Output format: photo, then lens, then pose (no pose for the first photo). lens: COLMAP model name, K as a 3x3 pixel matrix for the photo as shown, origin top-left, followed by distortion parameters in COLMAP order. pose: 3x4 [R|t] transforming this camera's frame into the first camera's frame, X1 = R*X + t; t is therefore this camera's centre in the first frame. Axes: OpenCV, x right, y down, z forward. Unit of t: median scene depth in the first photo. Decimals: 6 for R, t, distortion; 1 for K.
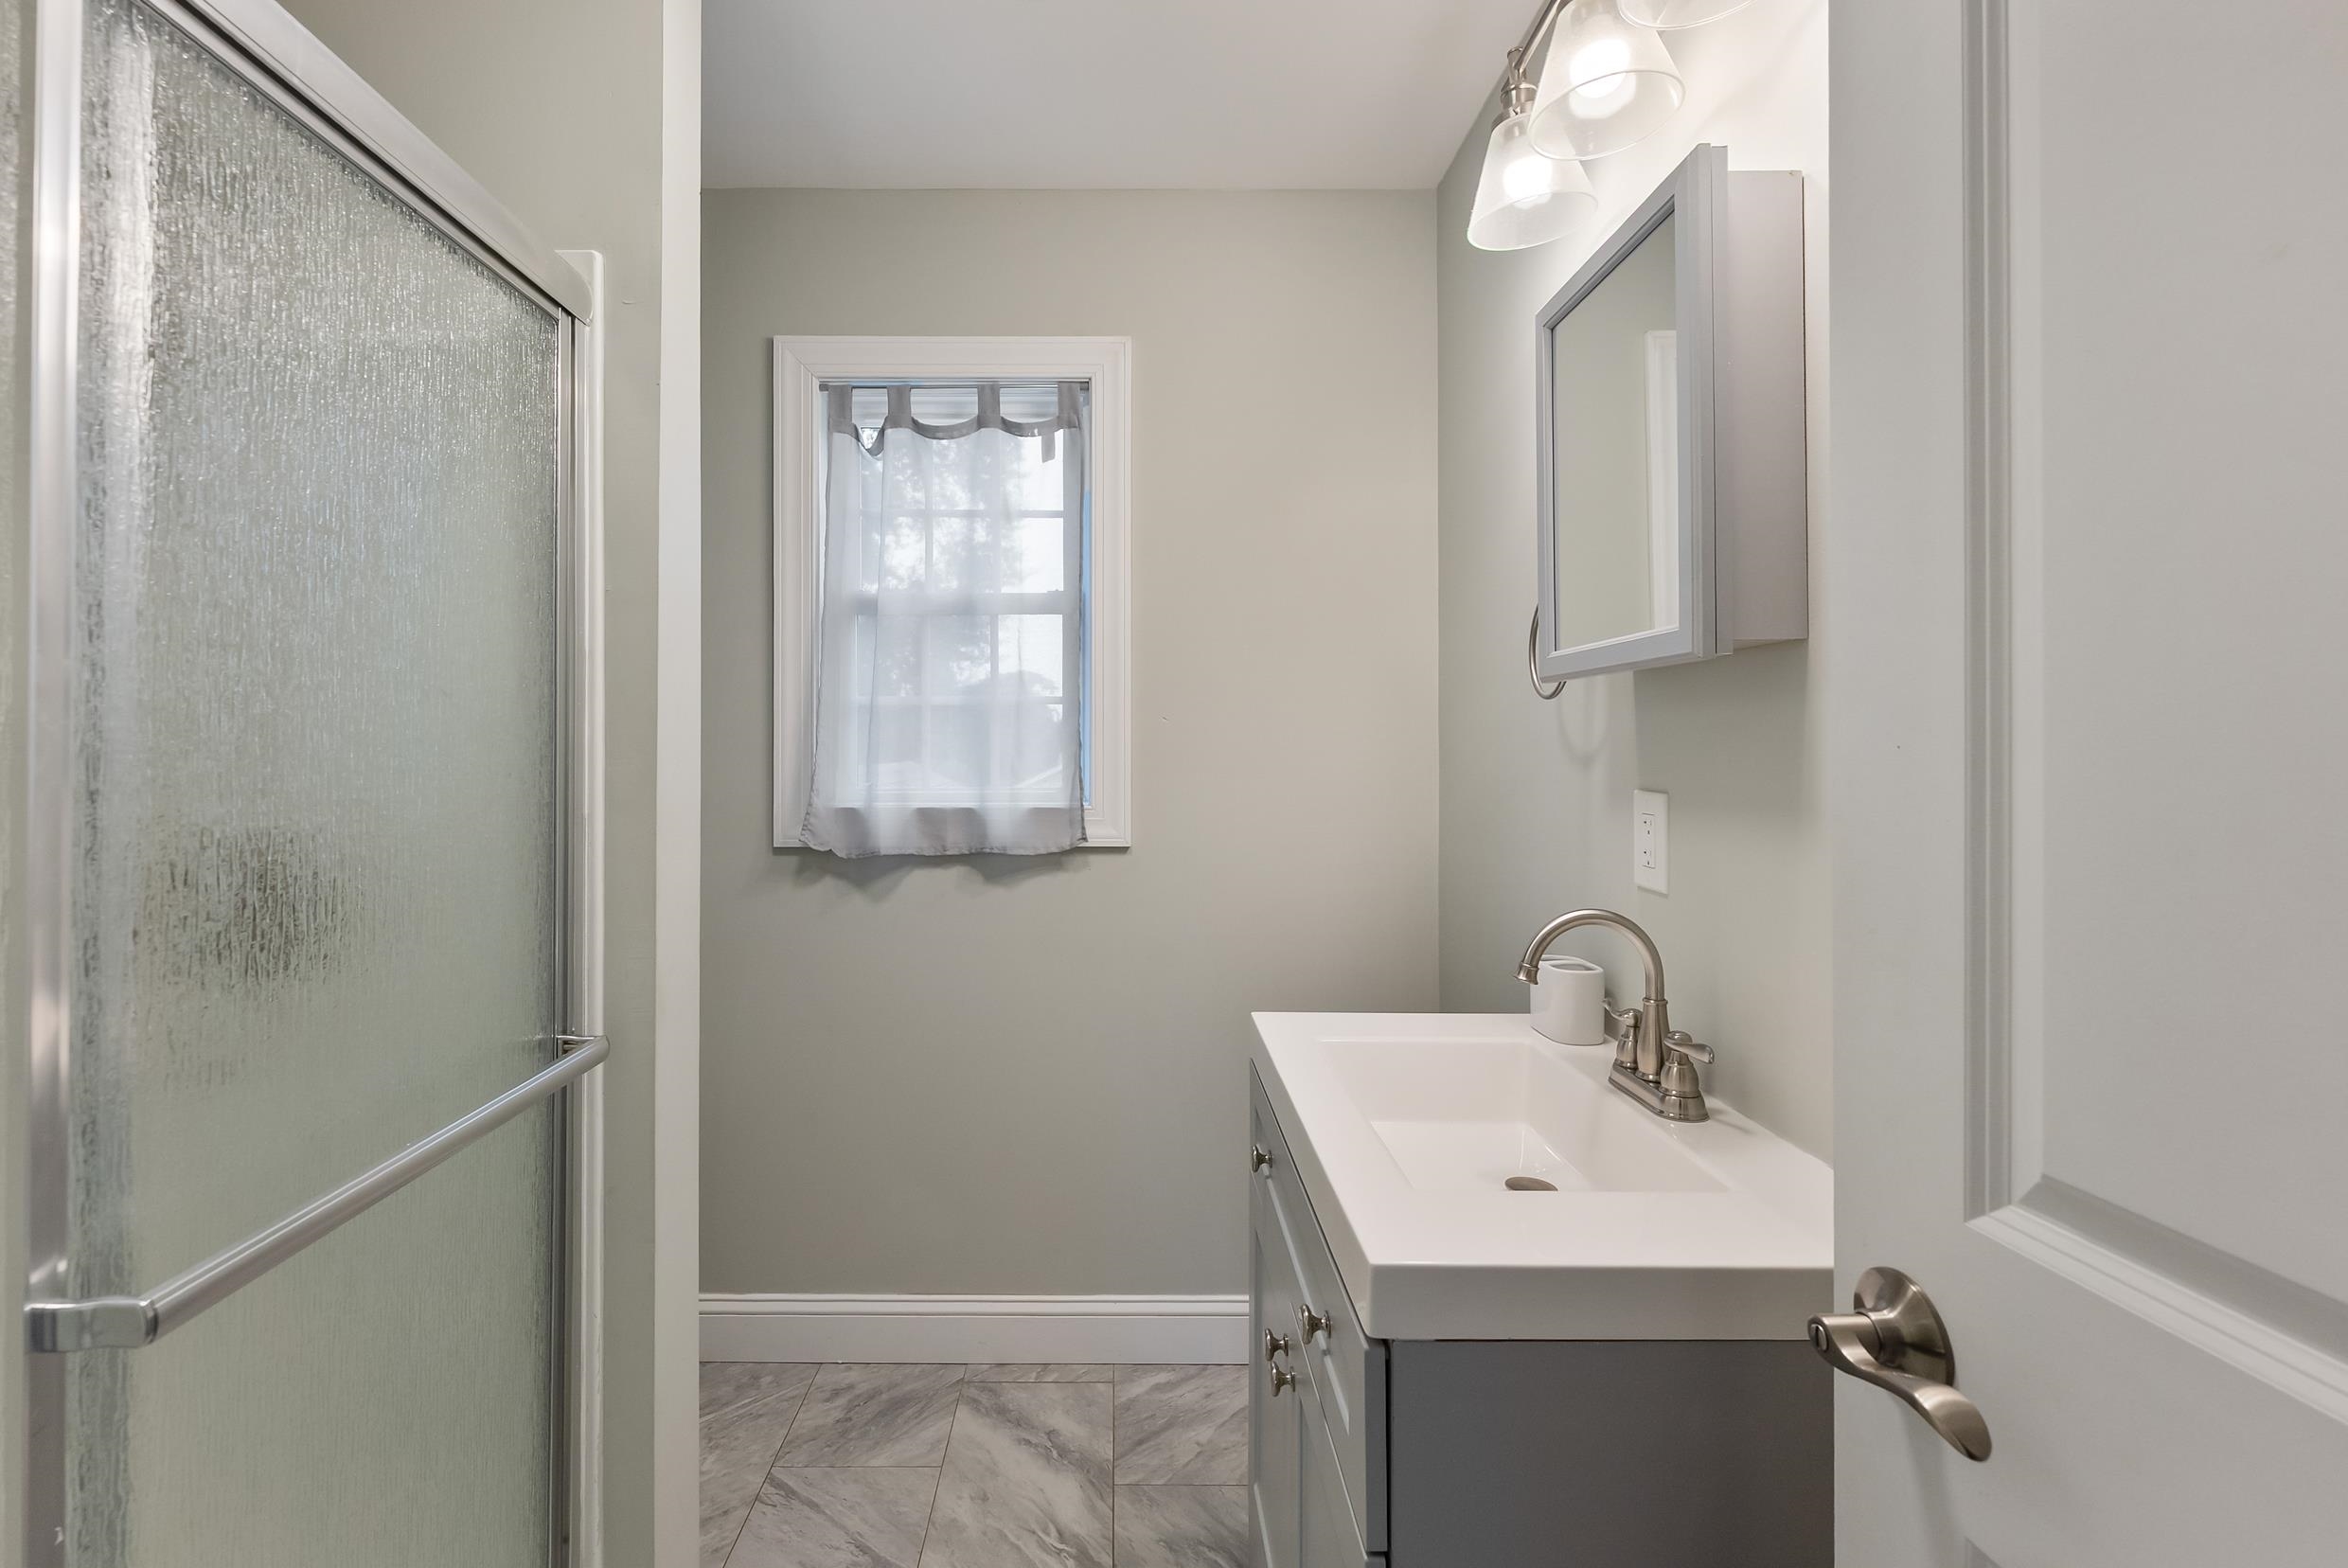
lens RADIAL K [[1052.6, 0, 1213.0], [0, 1052.6, 744.5], [0, 0, 1]] dist [0.004035, -0.003704]
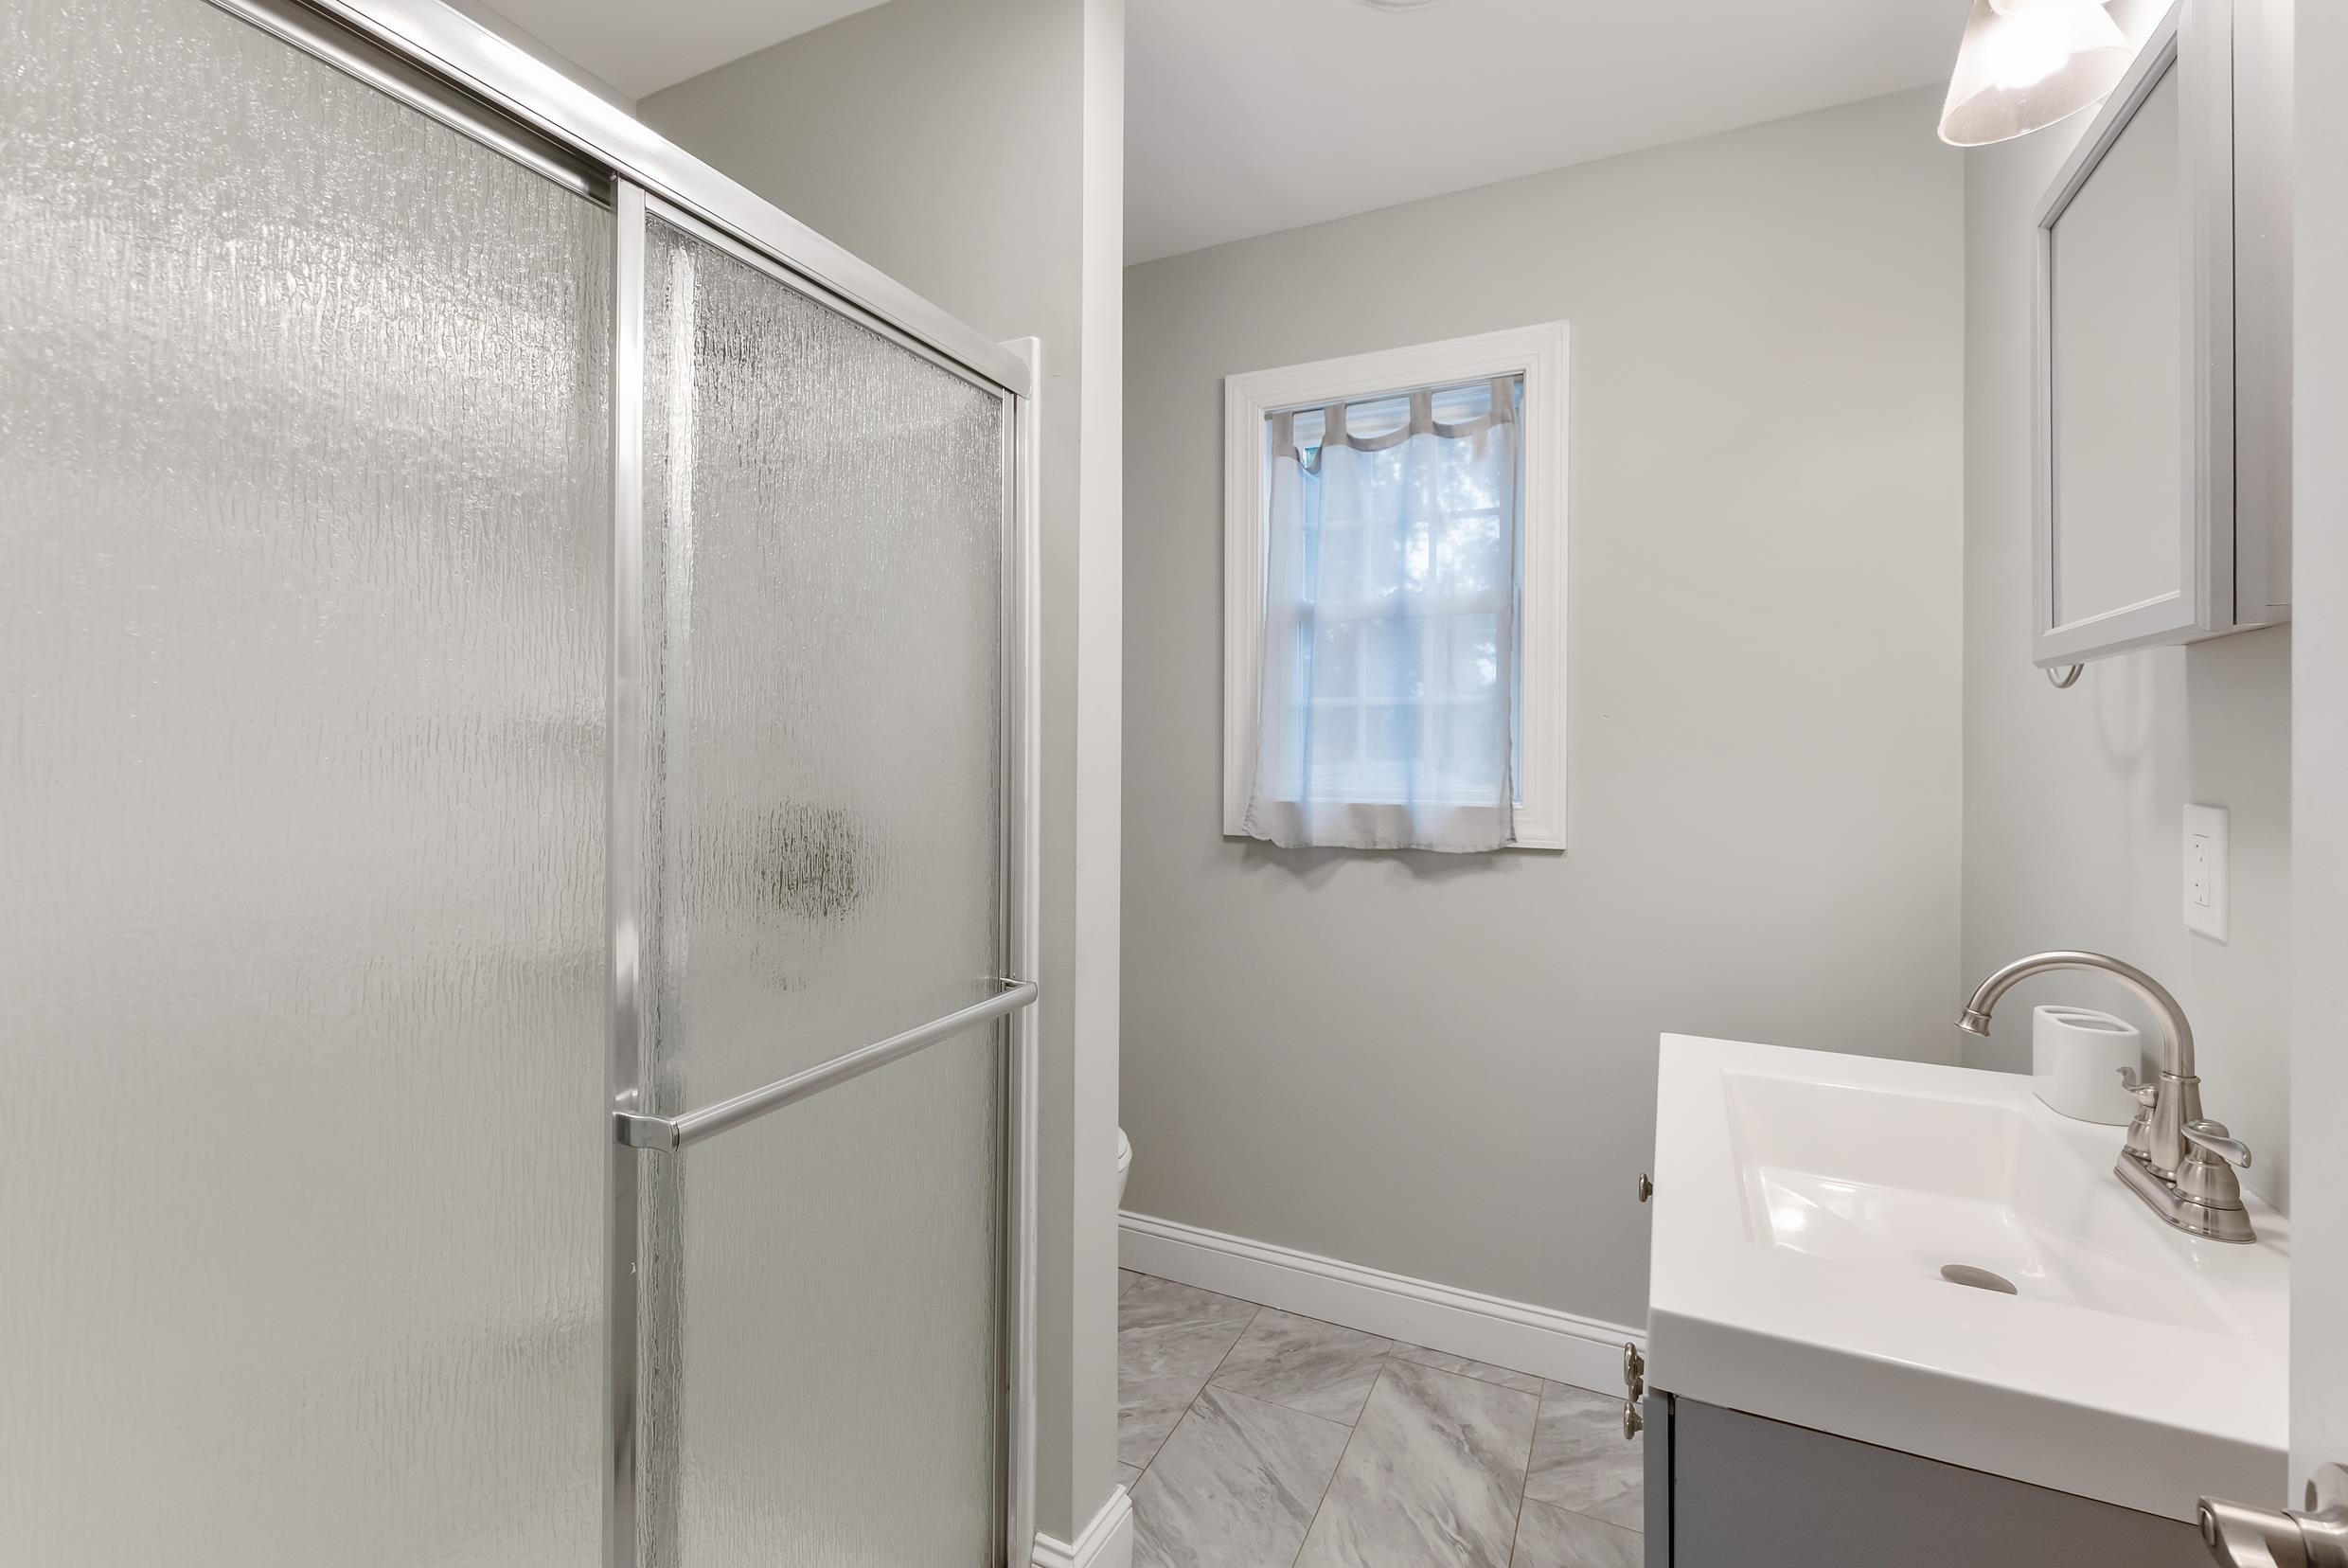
lens RADIAL K [[1052.6, 0, 1255.3], [0, 1052.6, 748.8], [0, 0, 1]] dist [0.004035, -0.003704]
pose [[0.900642, 0.003990, -0.434544, 0.128951], [-0.001736, 0.999983, 0.005584, -0.000099], [0.434559, -0.004275, 0.900633, 0.010940]]
